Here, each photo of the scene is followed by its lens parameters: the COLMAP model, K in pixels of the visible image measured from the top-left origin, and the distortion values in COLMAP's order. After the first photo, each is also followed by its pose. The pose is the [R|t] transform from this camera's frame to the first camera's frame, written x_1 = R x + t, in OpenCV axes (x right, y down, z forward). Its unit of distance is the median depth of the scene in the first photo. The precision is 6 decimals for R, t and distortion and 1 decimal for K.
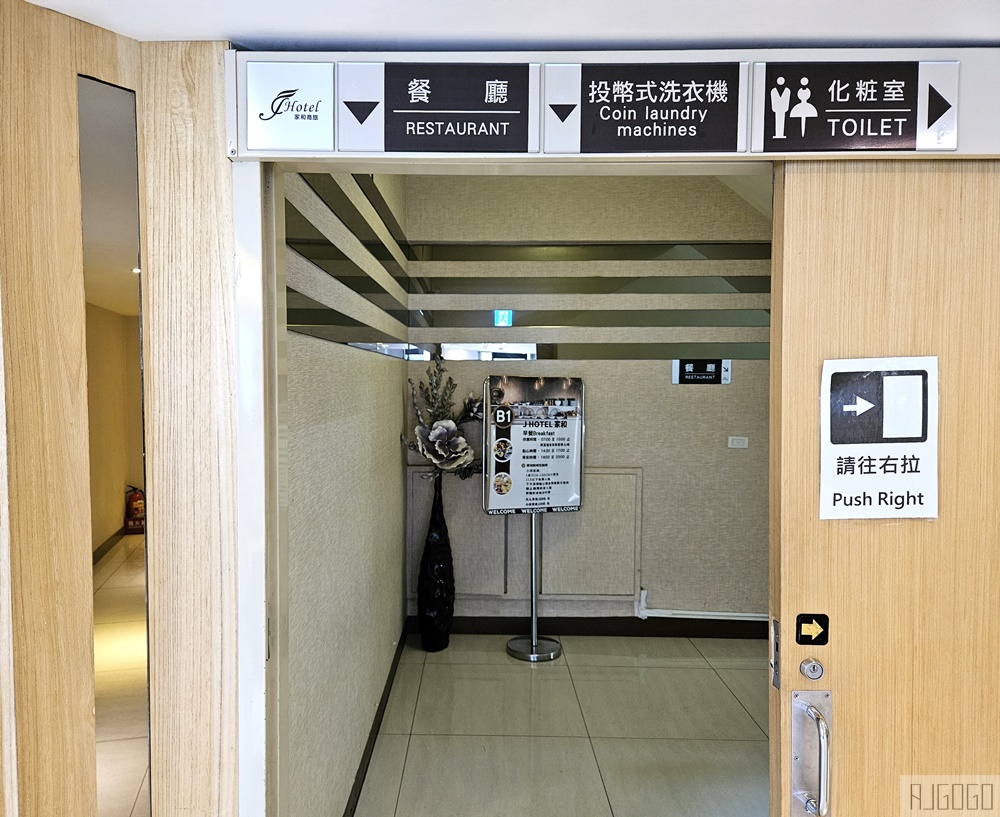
lens RADIAL K [[728.5, 0, 499.1], [0, 728.5, 409.3], [0, 0, 1]] dist [0.002011, 0.000028]
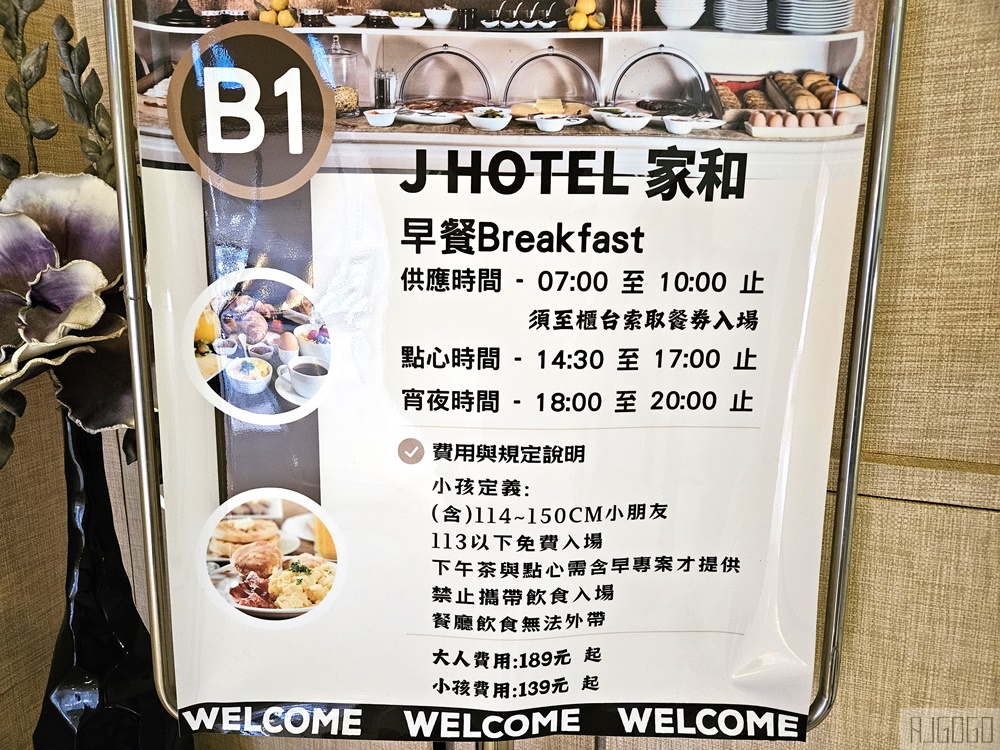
lens RADIAL K [[697.6, 0, 496.0], [0, 697.6, 383.2], [0, 0, 1]] dist [0.057375, -0.051029]
pose [[0.928116, 0.060040, -0.367419, 0.102437], [-0.000699, 0.987190, 0.159551, 0.039391], [0.372291, -0.147825, 0.916268, 0.868577]]
